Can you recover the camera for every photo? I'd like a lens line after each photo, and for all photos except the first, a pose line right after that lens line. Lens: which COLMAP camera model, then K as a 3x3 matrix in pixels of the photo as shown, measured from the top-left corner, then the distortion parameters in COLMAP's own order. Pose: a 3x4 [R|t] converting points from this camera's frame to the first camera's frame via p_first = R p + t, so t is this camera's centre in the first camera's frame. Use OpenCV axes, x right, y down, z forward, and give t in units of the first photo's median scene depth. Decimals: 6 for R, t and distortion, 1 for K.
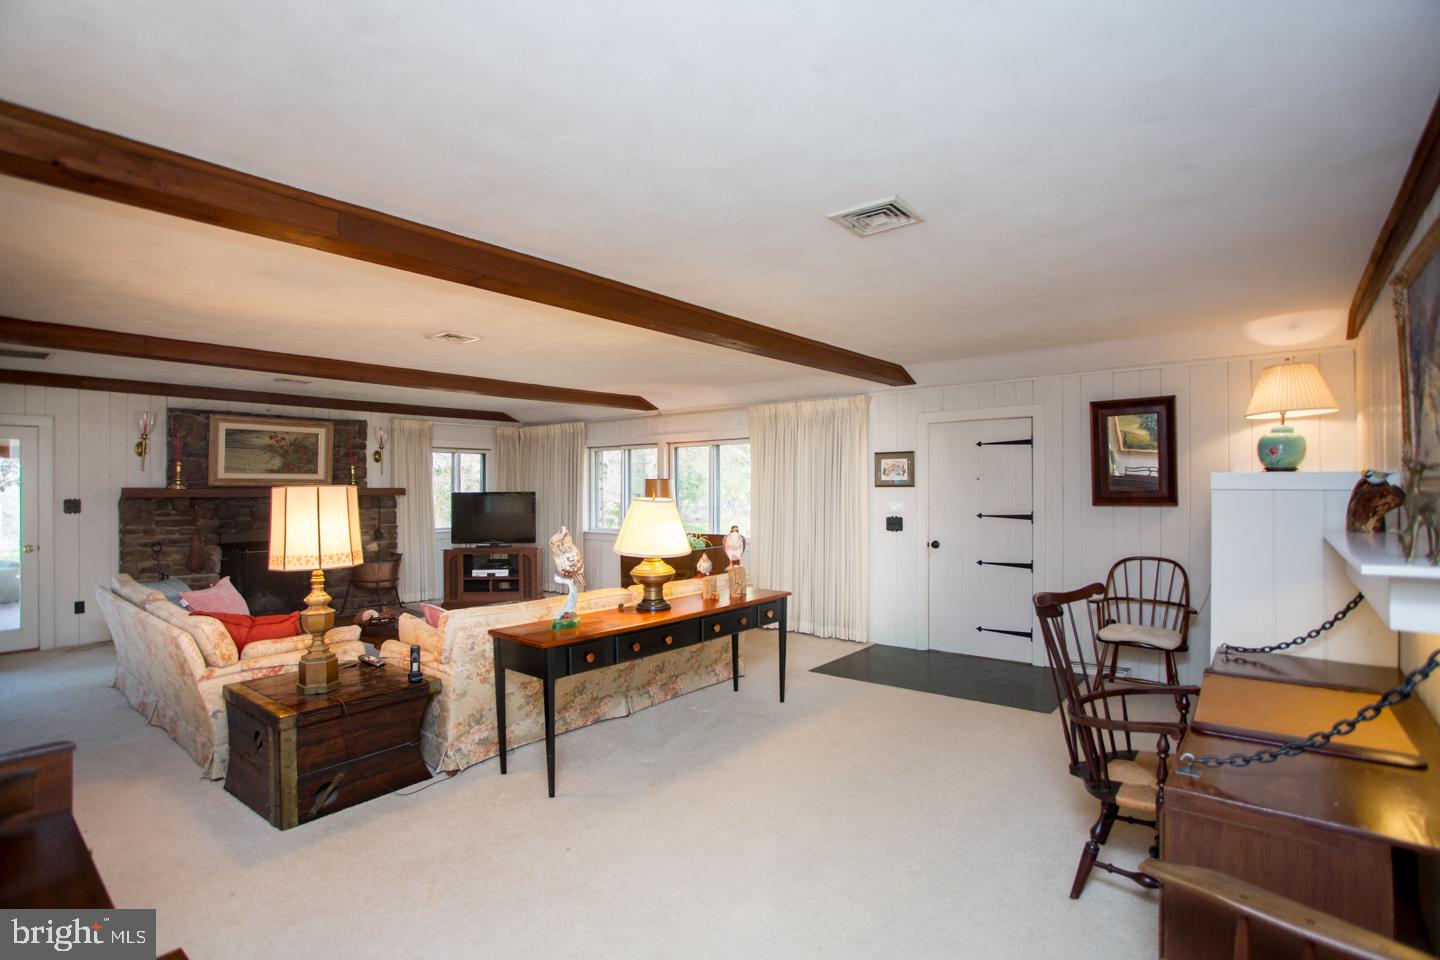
lens RADIAL K [[694.0, 0, 715.3], [0, 694.0, 484.0], [0, 0, 1]] dist [-0.075905, 0.037649]
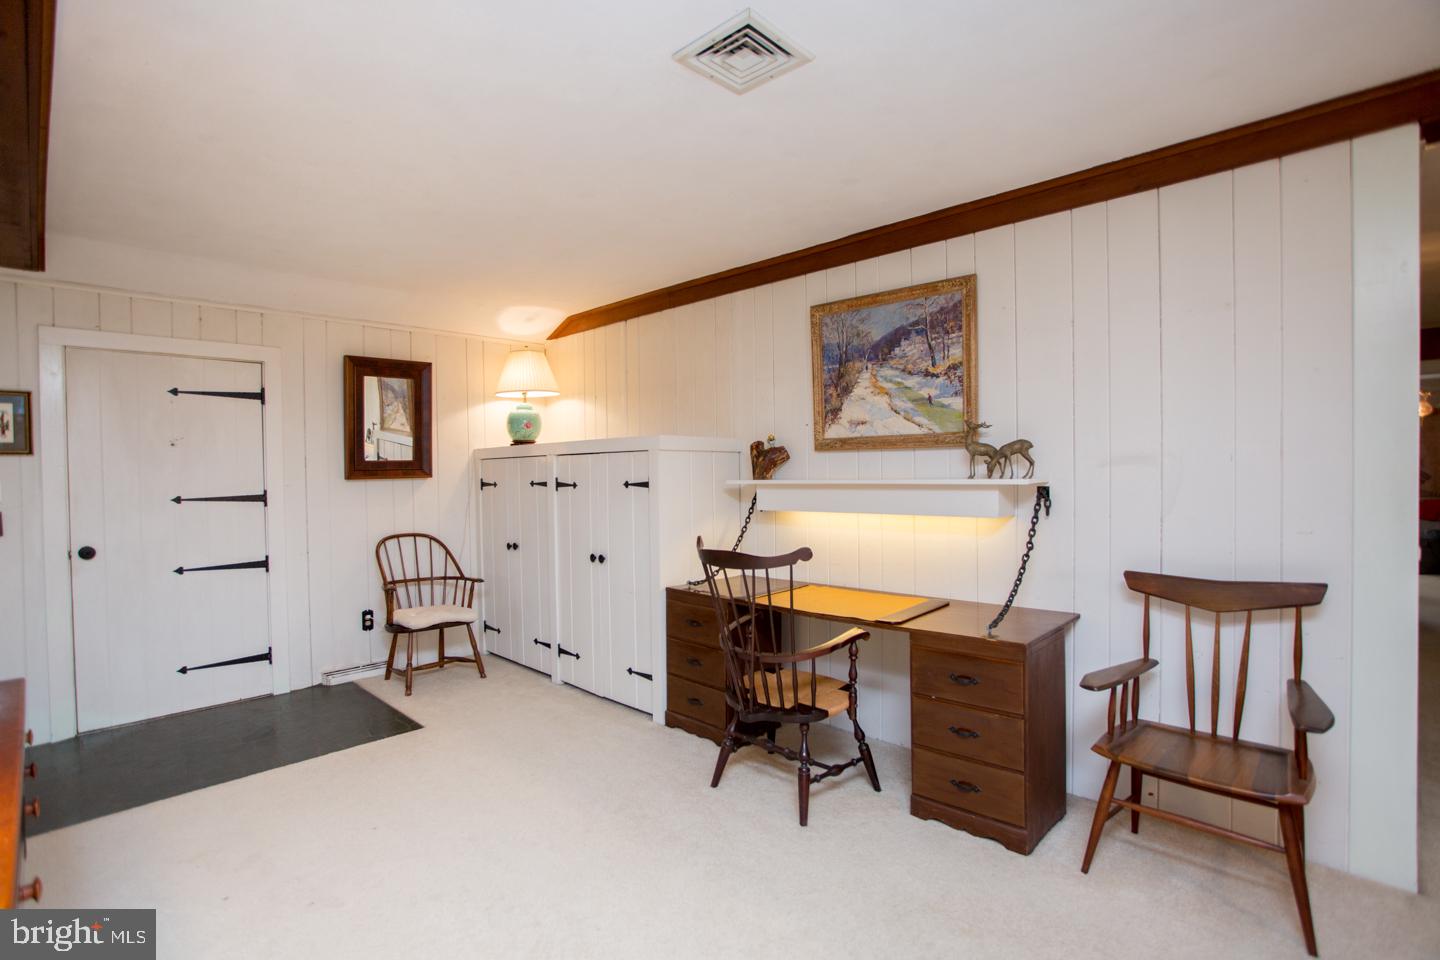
lens RADIAL K [[697.3, 0, 714.1], [0, 697.3, 484.6], [0, 0, 1]] dist [-0.076101, 0.039556]
pose [[0.075354, -0.013434, 0.997066, -0.252741], [0.008177, 0.999884, 0.012854, 0.031078], [-0.997123, 0.007185, 0.075455, 0.494514]]
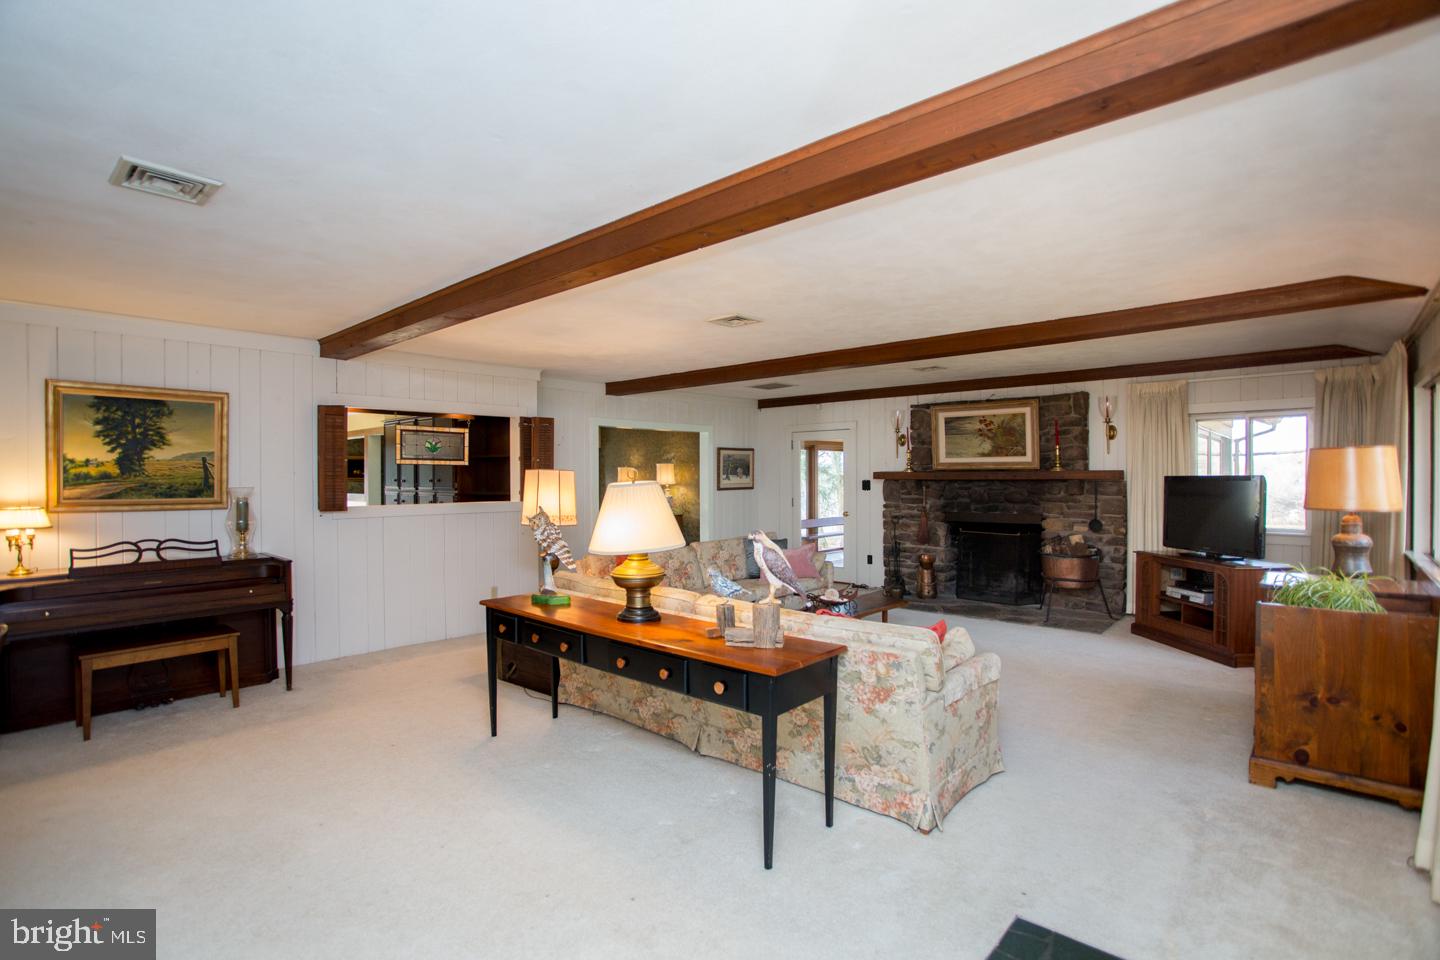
lens RADIAL K [[697.3, 0, 714.1], [0, 697.3, 484.6], [0, 0, 1]] dist [-0.076101, 0.039556]
pose [[-0.037187, 0.015269, -0.999192, 0.570975], [0.009341, 0.999845, 0.014932, 0.009906], [0.999265, -0.008778, -0.037323, 0.894342]]
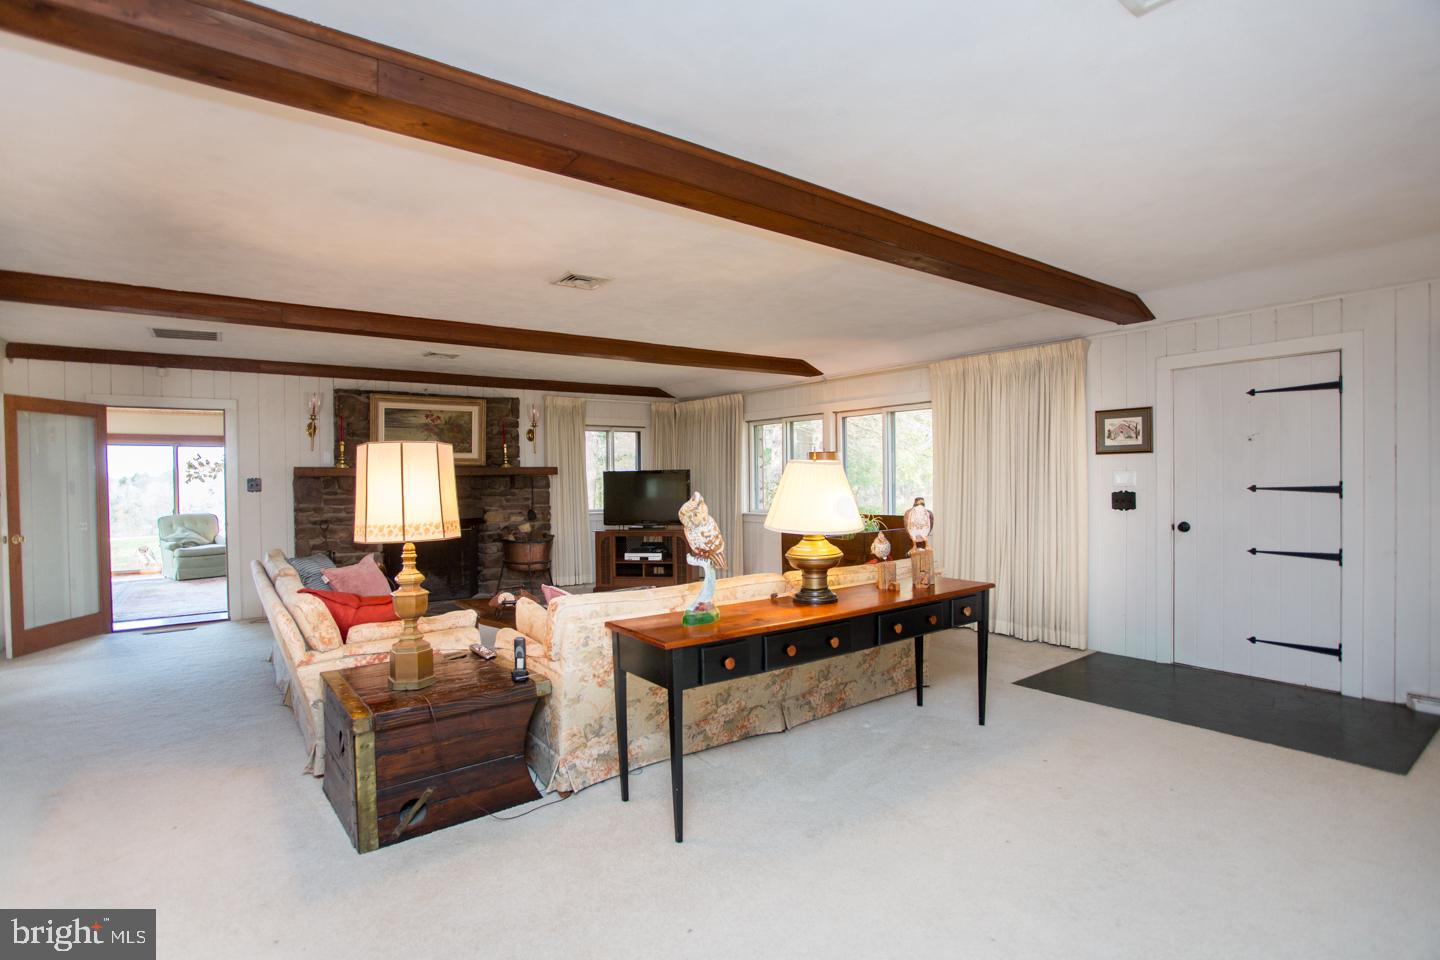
lens RADIAL K [[697.3, 0, 714.1], [0, 697.3, 484.6], [0, 0, 1]] dist [-0.076101, 0.039556]
pose [[0.970810, -0.005852, -0.239779, -0.008614], [0.009918, 0.999827, 0.015755, 0.027973], [0.239646, -0.017673, 0.970700, 0.166895]]
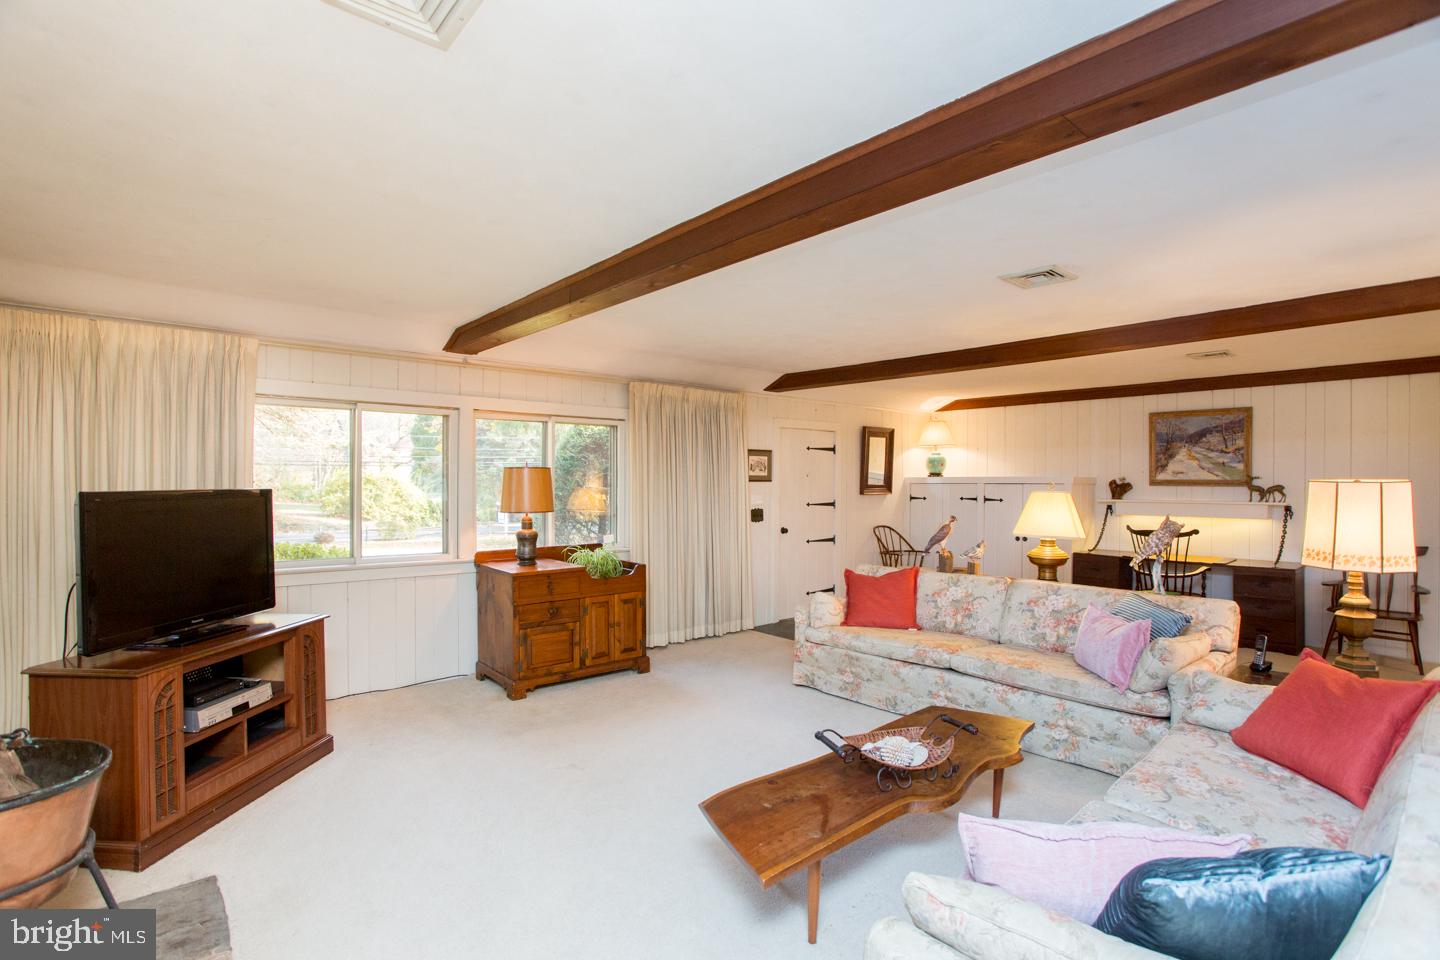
lens RADIAL K [[693.9, 0, 708.6], [0, 693.9, 484.8], [0, 0, 1]] dist [-0.068805, 0.028520]
pose [[0.169142, 0.000409, 0.985592, -1.039607], [-0.007992, 0.999968, 0.000957, 0.010878], [-0.985559, -0.008039, 0.169140, 1.093287]]
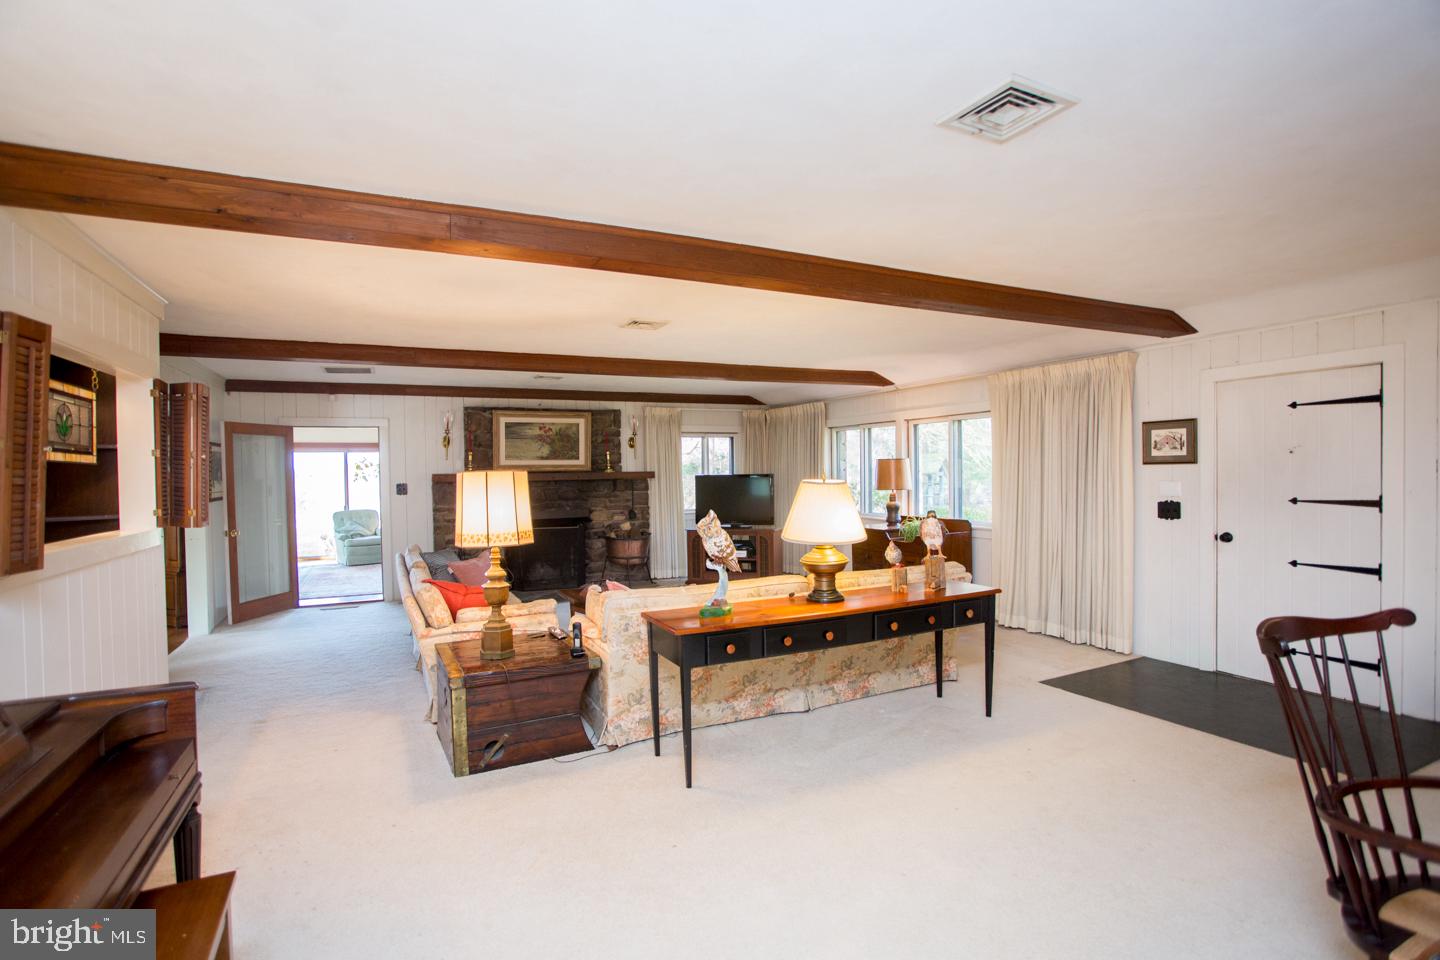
lens RADIAL K [[694.0, 0, 715.3], [0, 694.0, 484.0], [0, 0, 1]] dist [-0.075905, 0.037649]
pose [[0.911430, -0.003110, -0.411443, 0.125031], [0.014175, 0.999615, 0.023845, 0.001536], [0.411211, -0.027566, 0.911123, 0.084852]]
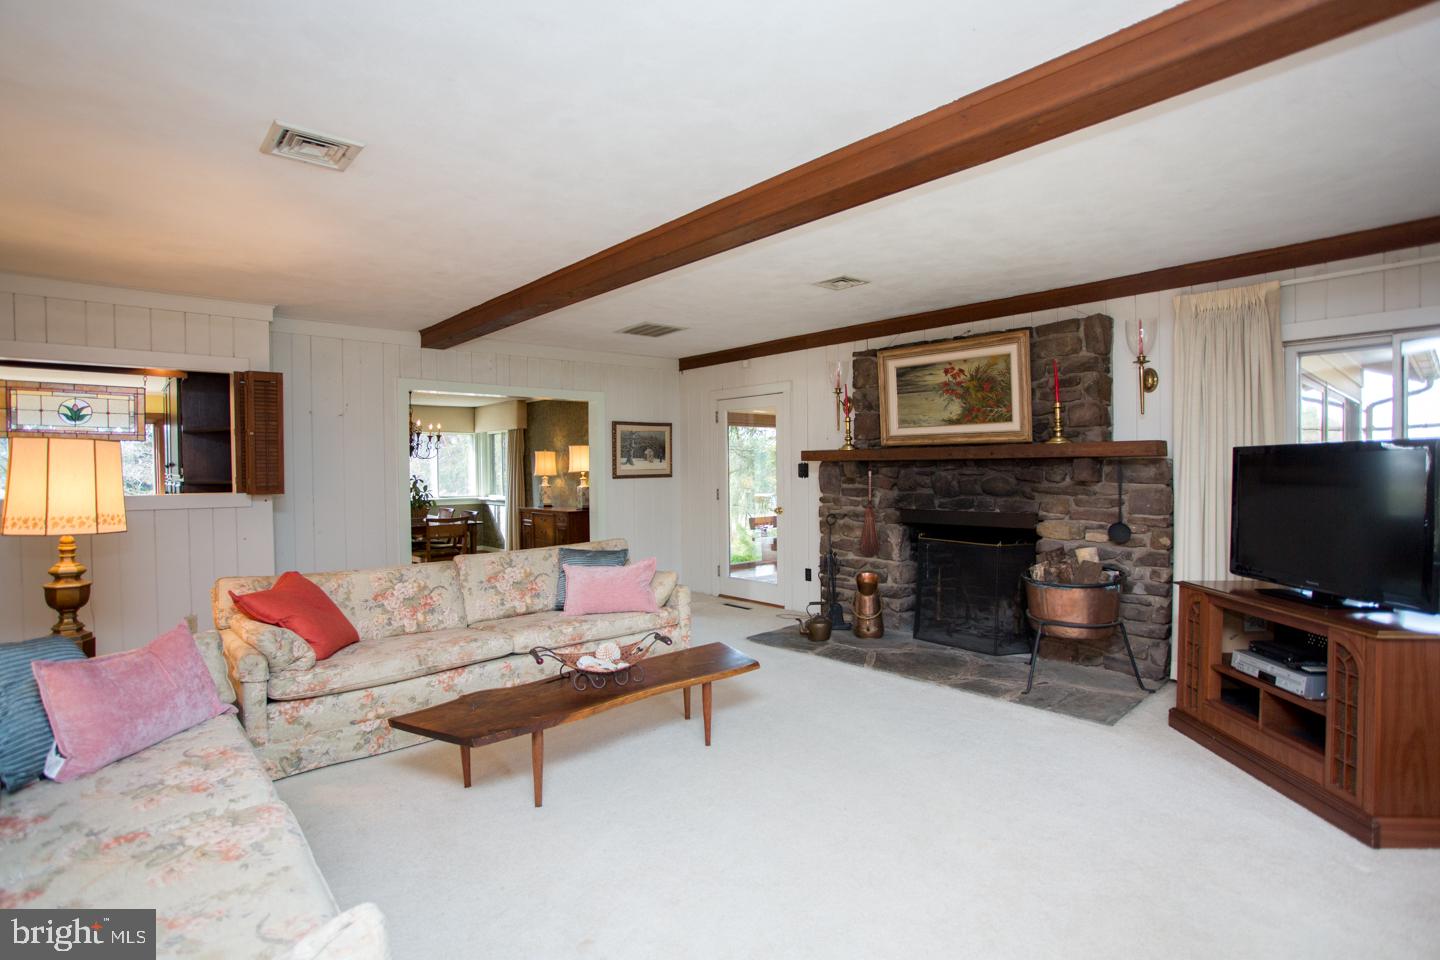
lens RADIAL K [[706.1, 0, 714.4], [0, 706.1, 484.5], [0, 0, 1]] dist [-0.065525, 0.028739]
pose [[-0.139111, 0.026719, -0.989916, 0.093105], [0.013536, 0.999594, 0.025078, 0.032098], [0.990184, -0.009911, -0.139416, 1.224824]]
